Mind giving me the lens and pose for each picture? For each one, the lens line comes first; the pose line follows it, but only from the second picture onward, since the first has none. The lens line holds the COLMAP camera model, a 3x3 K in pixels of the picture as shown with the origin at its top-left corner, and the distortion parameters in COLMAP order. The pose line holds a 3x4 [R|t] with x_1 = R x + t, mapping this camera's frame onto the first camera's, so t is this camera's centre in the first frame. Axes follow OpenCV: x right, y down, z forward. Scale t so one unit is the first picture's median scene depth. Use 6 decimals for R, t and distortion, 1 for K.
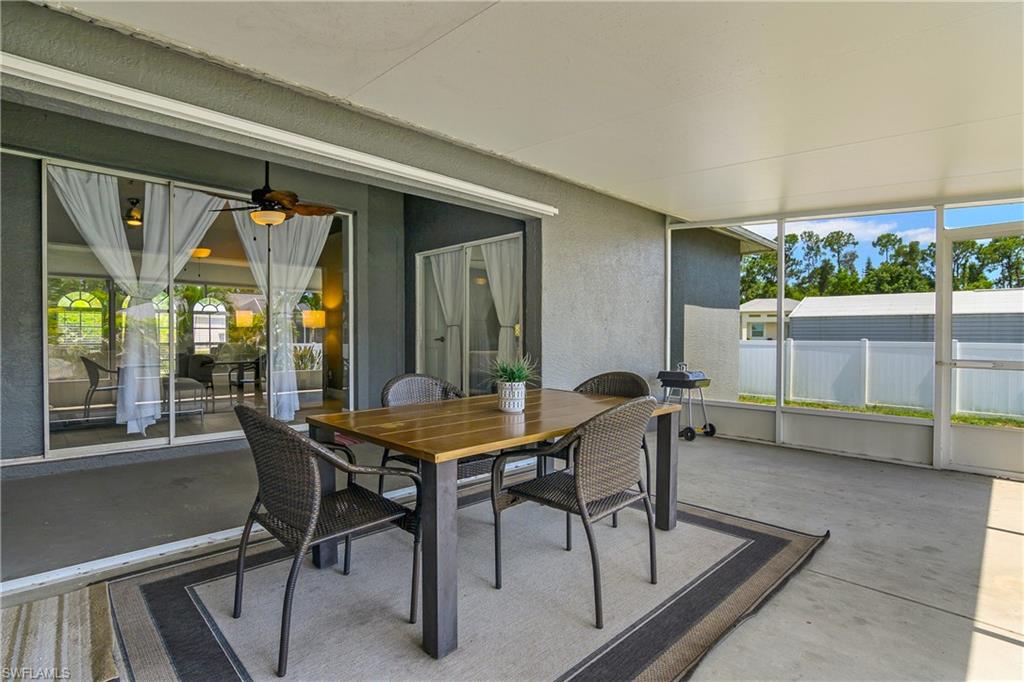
lens RADIAL K [[502.4, 0, 517.0], [0, 502.4, 340.7], [0, 0, 1]] dist [-0.002050, -0.000316]
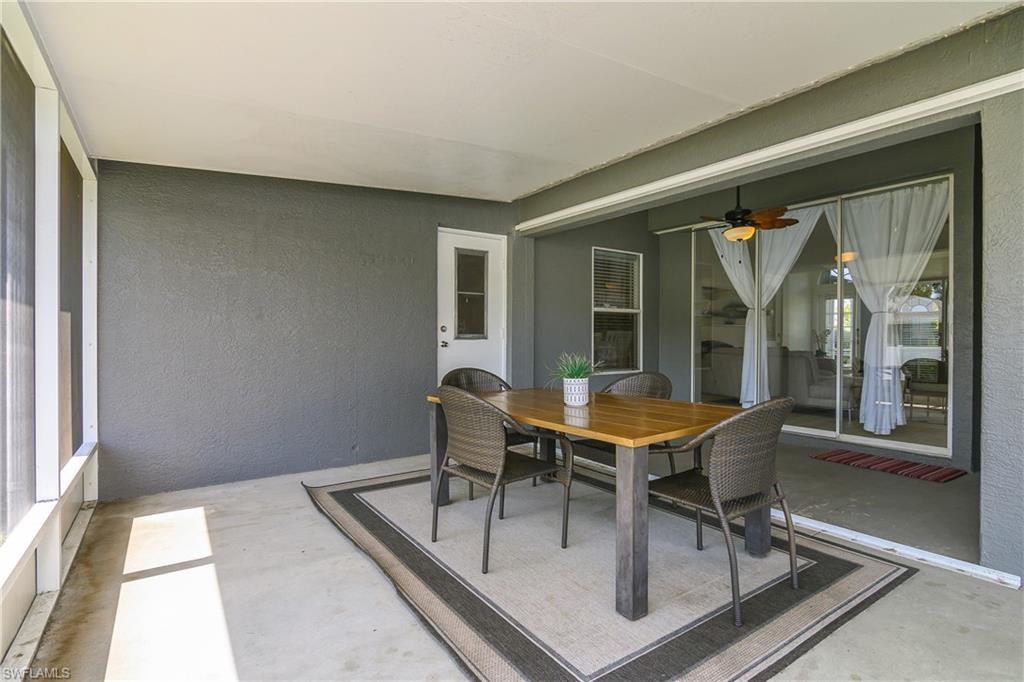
lens RADIAL K [[502.4, 0, 517.0], [0, 502.4, 340.7], [0, 0, 1]] dist [-0.002050, -0.000316]
pose [[-0.164780, 0.000459, -0.986330, 1.002311], [-0.013835, 0.999900, 0.002777, 0.001950], [0.986233, 0.014103, -0.164757, 0.961111]]
